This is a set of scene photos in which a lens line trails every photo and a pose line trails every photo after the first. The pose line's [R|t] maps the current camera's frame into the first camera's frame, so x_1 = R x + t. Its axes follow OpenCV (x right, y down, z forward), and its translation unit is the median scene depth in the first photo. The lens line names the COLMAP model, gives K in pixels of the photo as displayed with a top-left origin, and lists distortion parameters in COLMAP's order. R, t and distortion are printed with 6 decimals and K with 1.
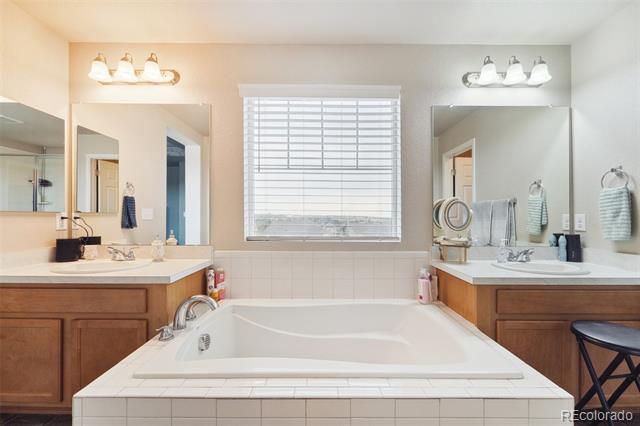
lens RADIAL K [[261.9, 0, 319.7], [0, 261.9, 216.6], [0, 0, 1]] dist [-0.000503, -0.000403]
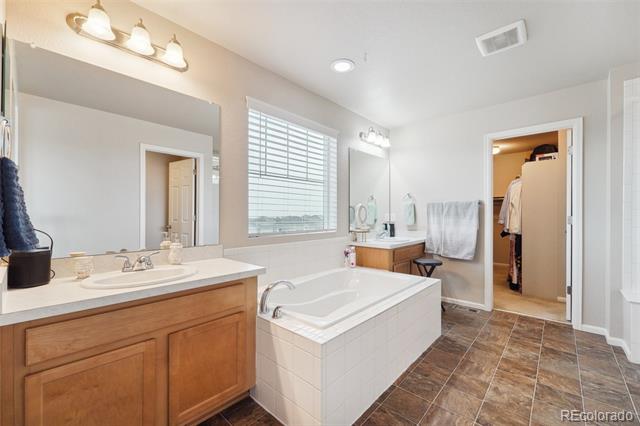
lens RADIAL K [[261.9, 0, 319.7], [0, 261.9, 216.6], [0, 0, 1]] dist [-0.000503, -0.000403]
pose [[0.679604, -0.008715, 0.733527, -0.913914], [-0.000608, 0.999922, 0.012443, -0.011615], [-0.733579, -0.008903, 0.679546, 0.021637]]
